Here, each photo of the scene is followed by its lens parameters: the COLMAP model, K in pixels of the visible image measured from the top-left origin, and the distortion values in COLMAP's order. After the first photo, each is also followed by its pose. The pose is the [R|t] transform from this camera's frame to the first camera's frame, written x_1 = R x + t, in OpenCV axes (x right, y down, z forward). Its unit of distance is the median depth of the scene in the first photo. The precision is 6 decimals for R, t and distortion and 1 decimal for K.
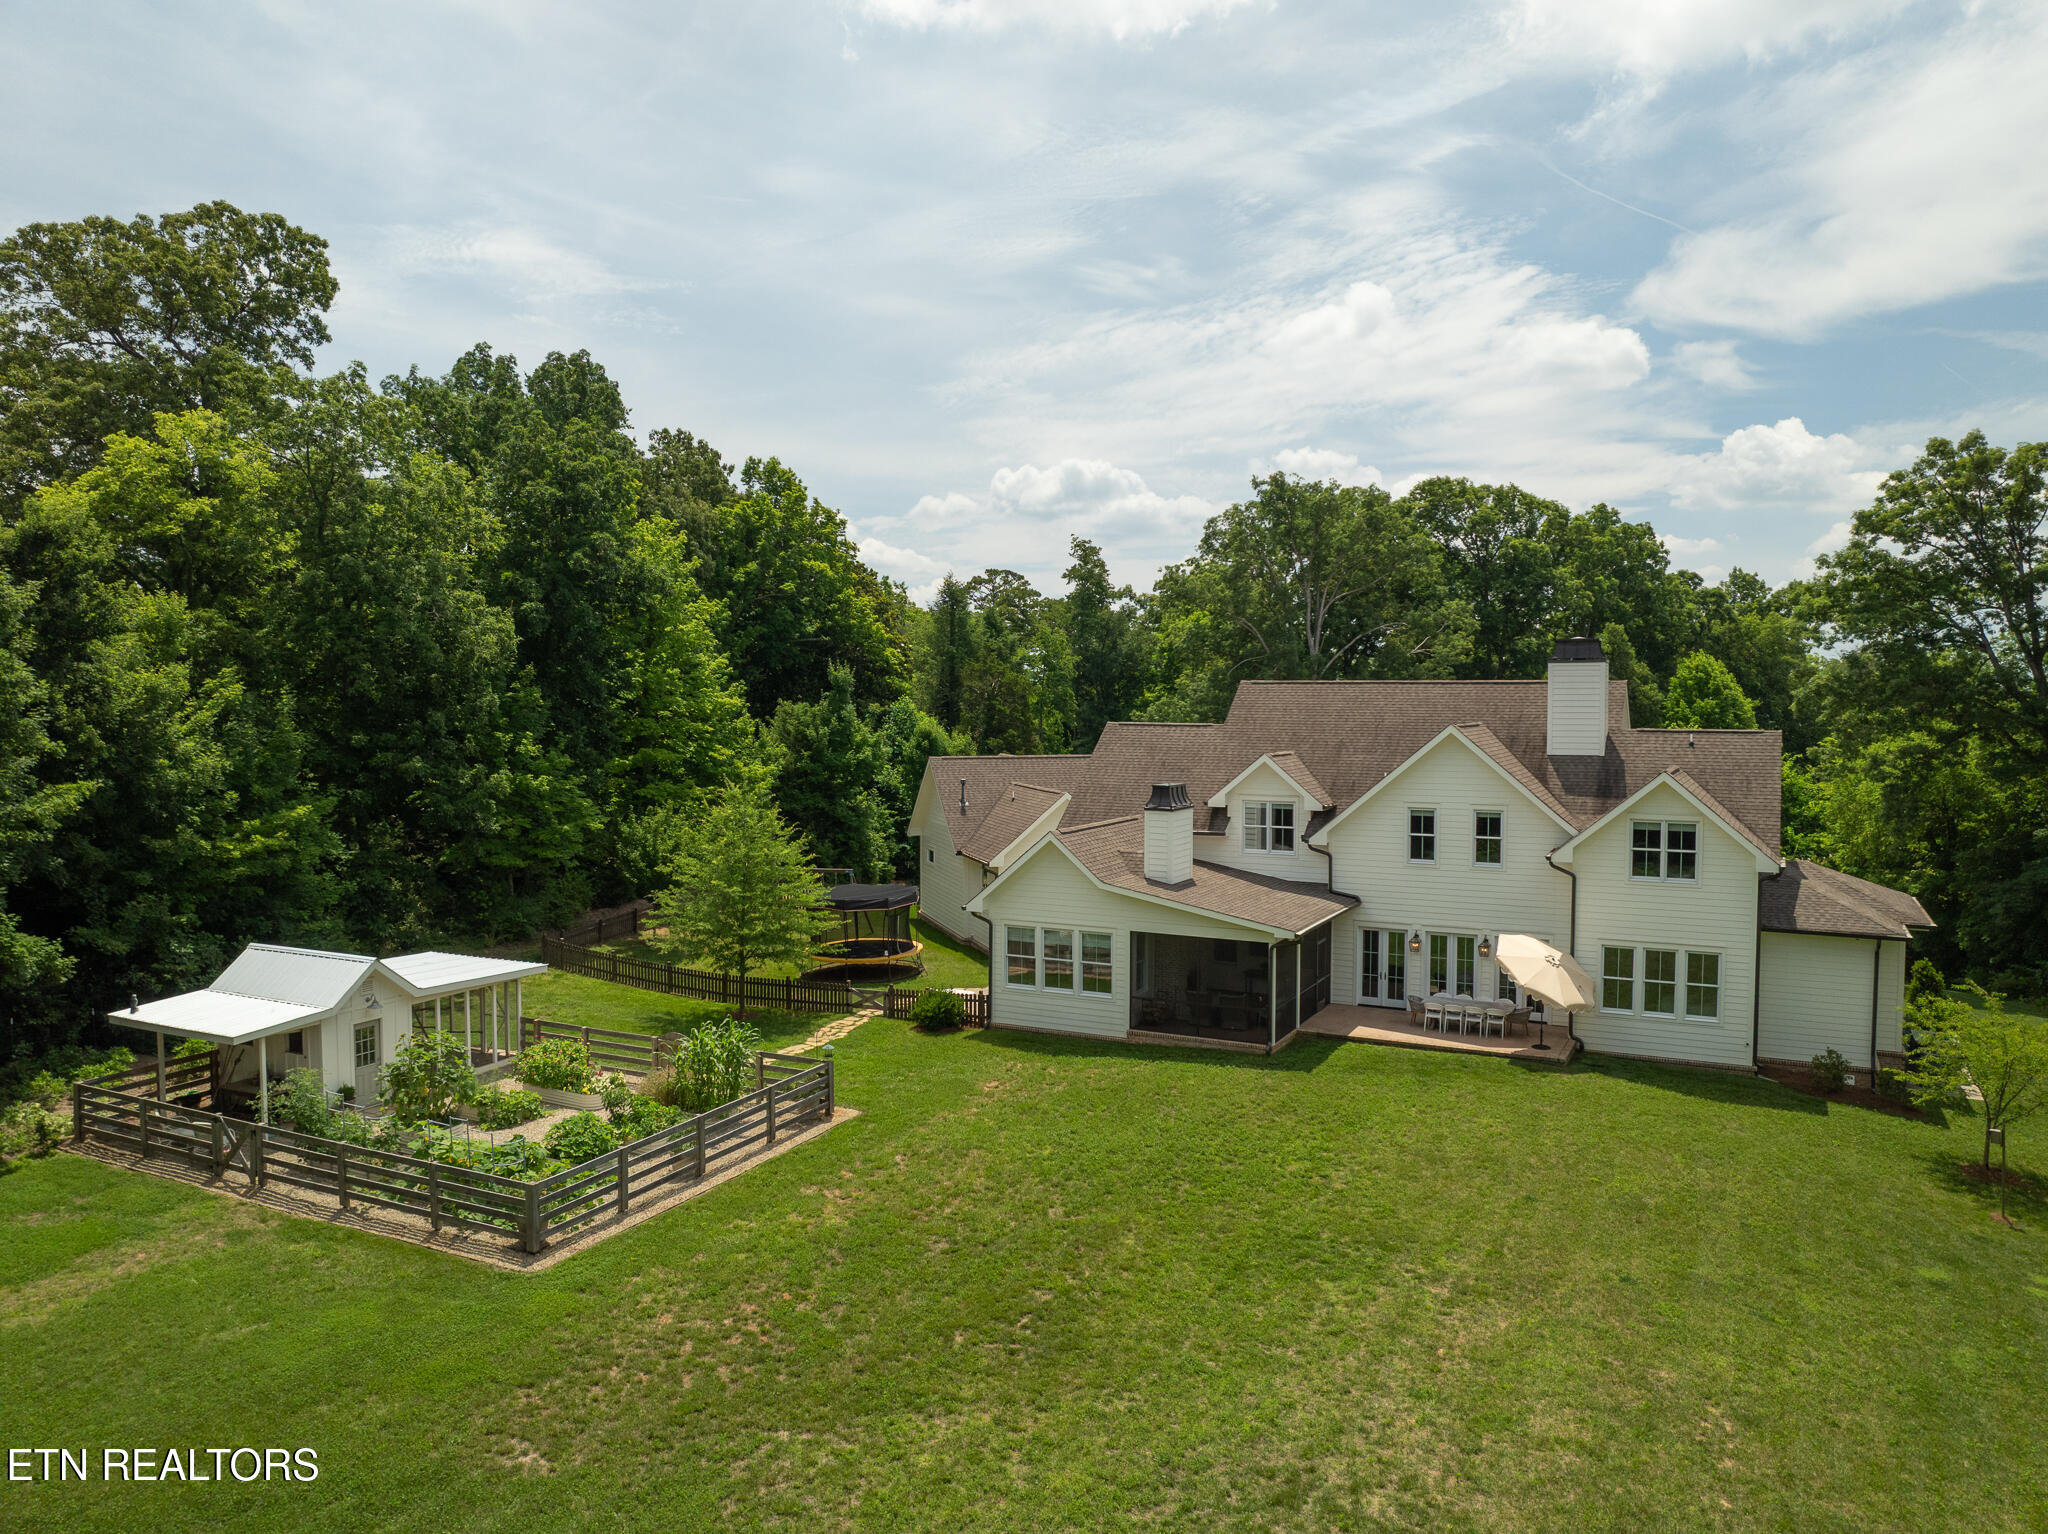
lens RADIAL K [[1386.3, 0, 1034.7], [0, 1386.3, 755.4], [0, 0, 1]] dist [-0.039725, 0.002776]
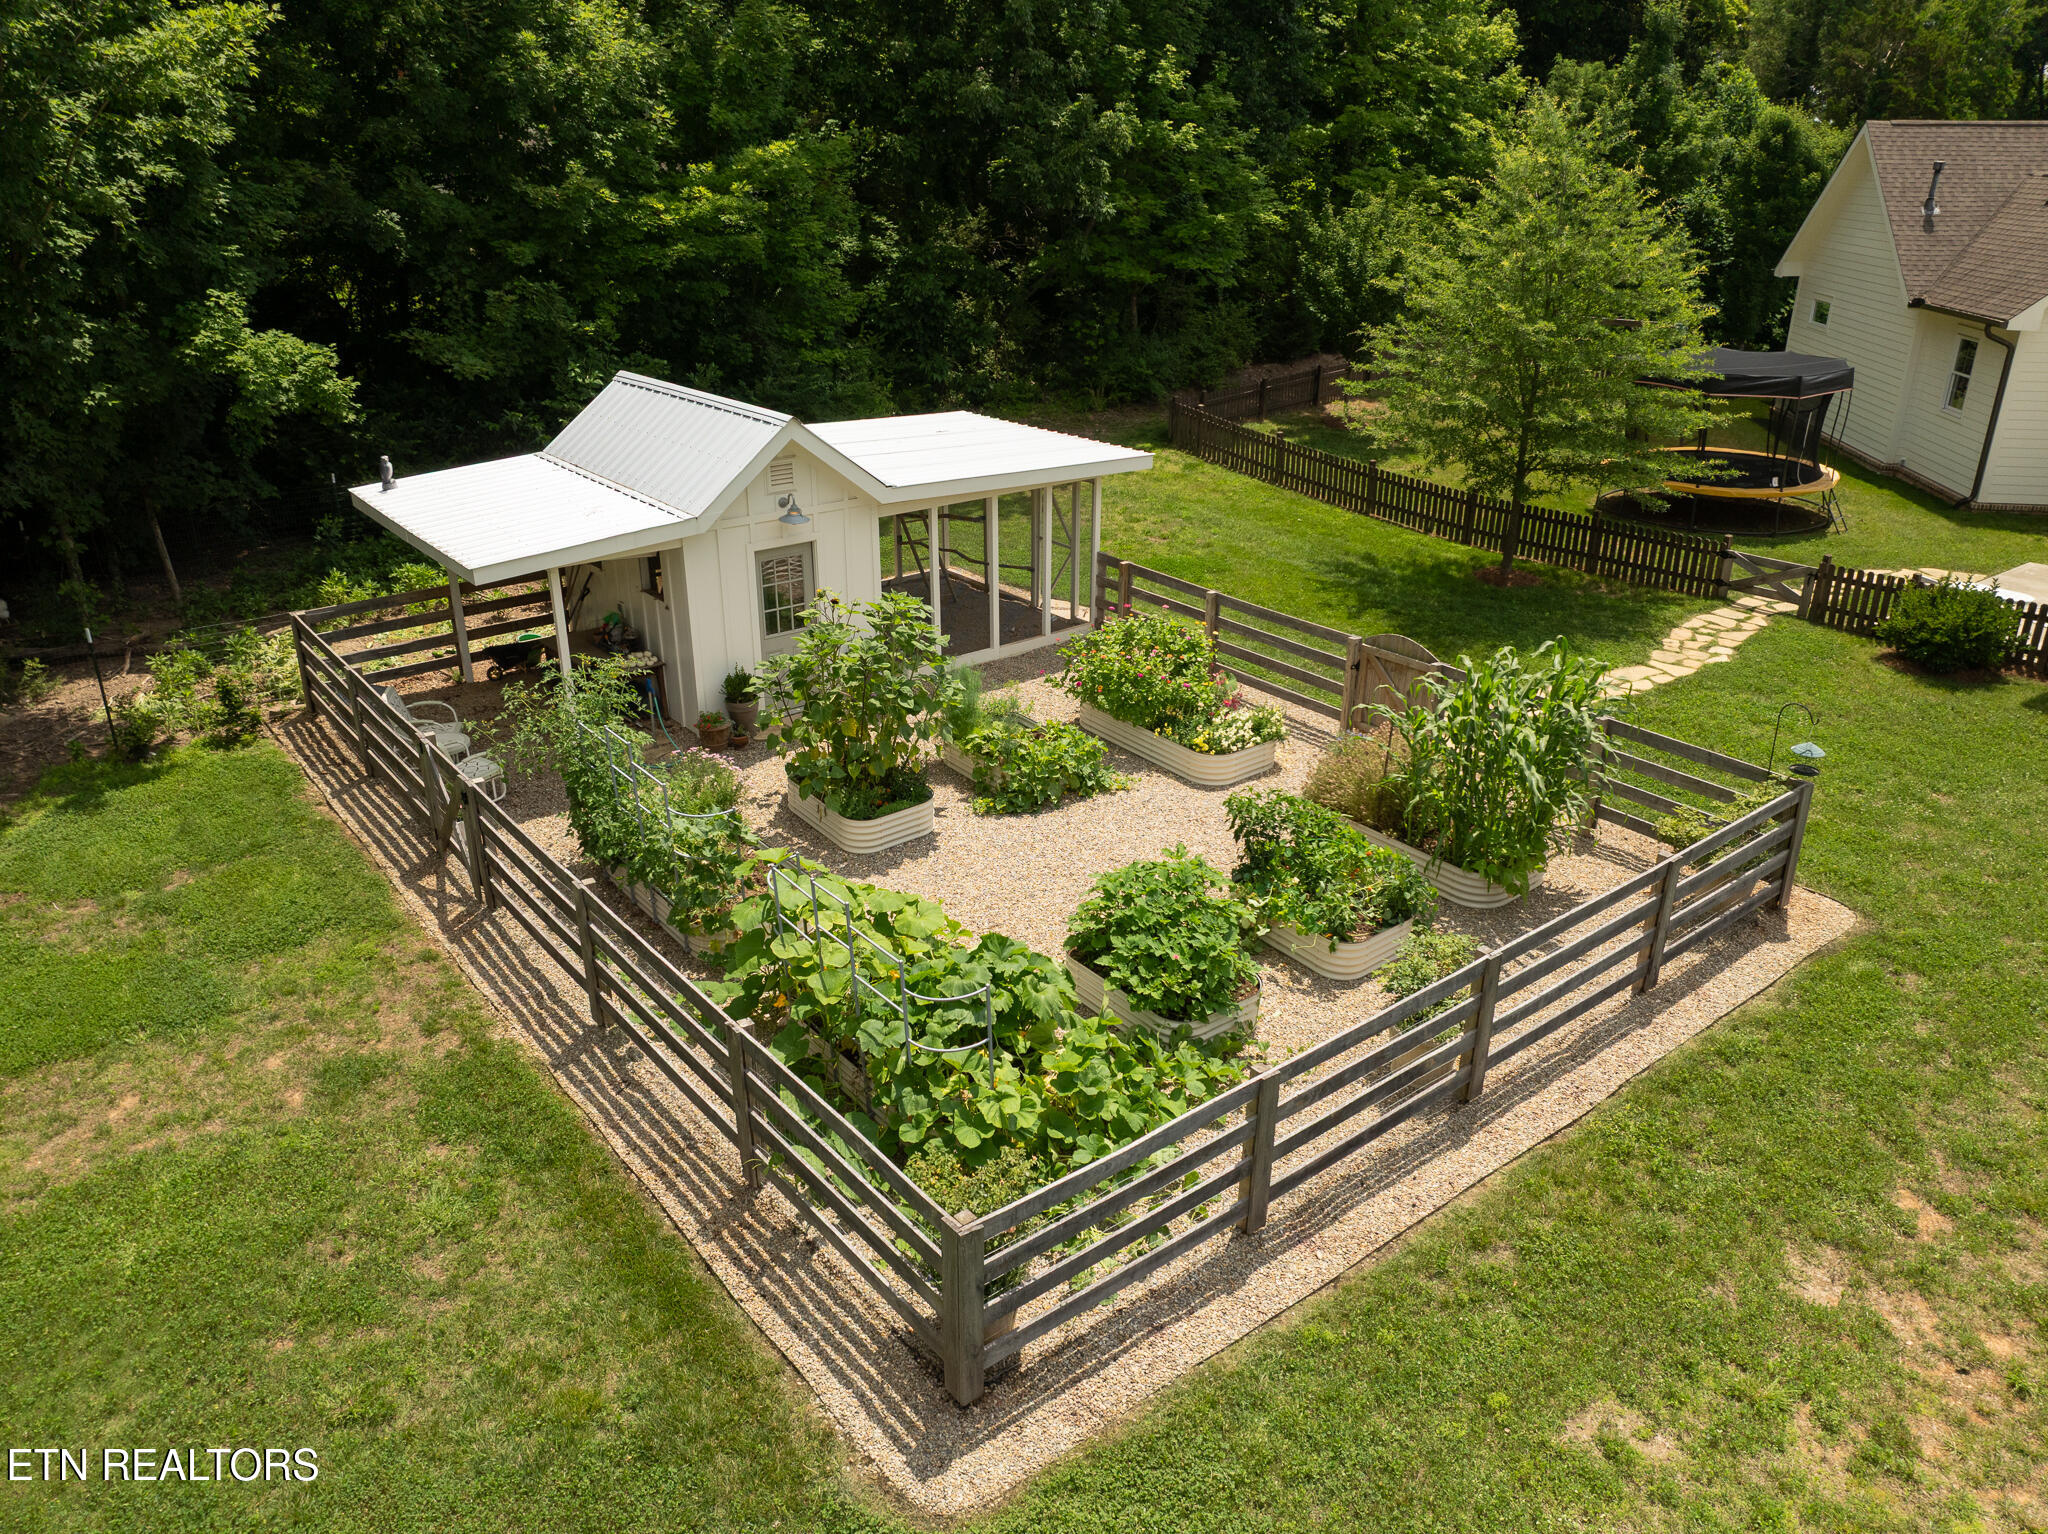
lens RADIAL K [[1386.3, 0, 1035.2], [0, 1386.3, 759.5], [0, 0, 1]] dist [-0.039725, 0.002776]
pose [[0.892210, 0.181959, -0.413342, -0.141964], [-0.018495, 0.929197, 0.369123, 0.060765], [0.451241, -0.321690, 0.832404, 0.456626]]
